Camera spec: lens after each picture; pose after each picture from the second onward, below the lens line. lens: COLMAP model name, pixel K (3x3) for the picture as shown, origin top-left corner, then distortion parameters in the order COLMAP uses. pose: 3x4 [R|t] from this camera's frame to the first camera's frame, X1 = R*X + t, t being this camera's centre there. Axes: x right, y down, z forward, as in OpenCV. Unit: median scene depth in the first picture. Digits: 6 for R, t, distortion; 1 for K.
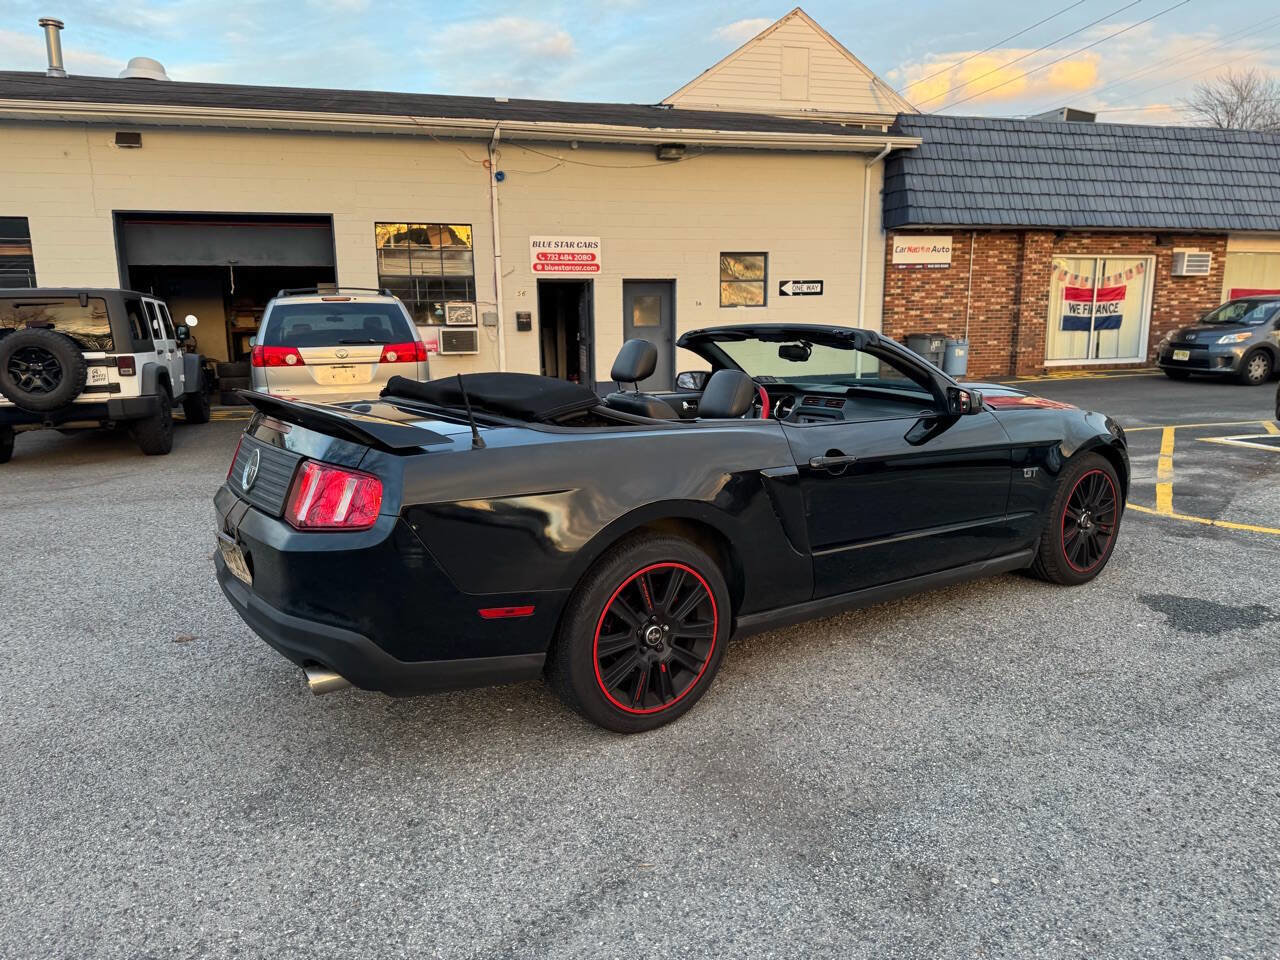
lens RADIAL K [[898.5, 0, 645.1], [0, 898.5, 489.8], [0, 0, 1]] dist [0.026188, -0.035561]
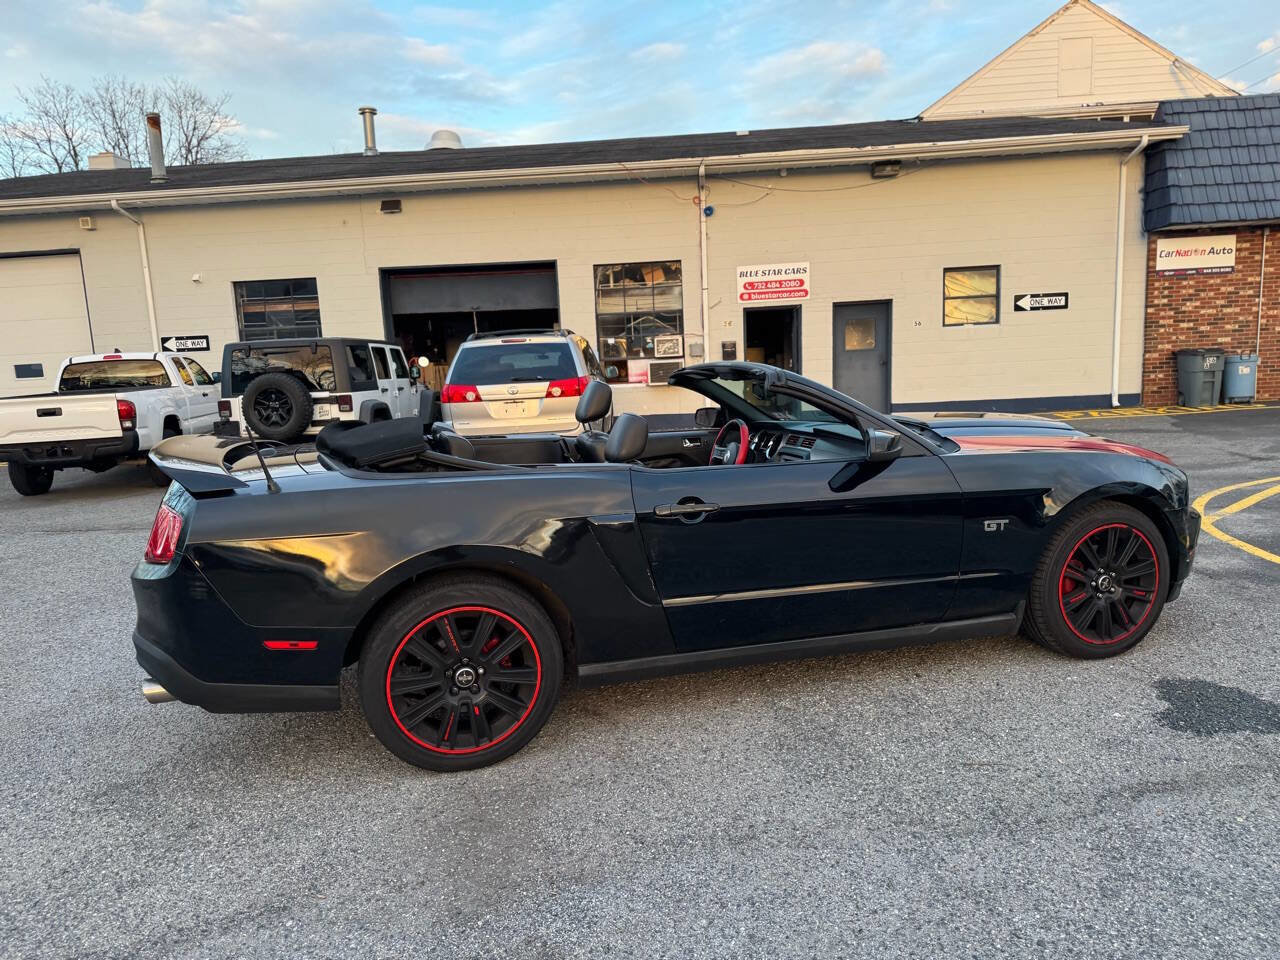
lens RADIAL K [[898.5, 0, 643.9], [0, 898.5, 489.5], [0, 0, 1]] dist [0.026188, -0.035561]
pose [[0.944073, 0.018924, -0.329194, 0.100777], [-0.027472, 0.999395, -0.021334, -0.006638], [0.328591, 0.029184, 0.944021, 0.017098]]
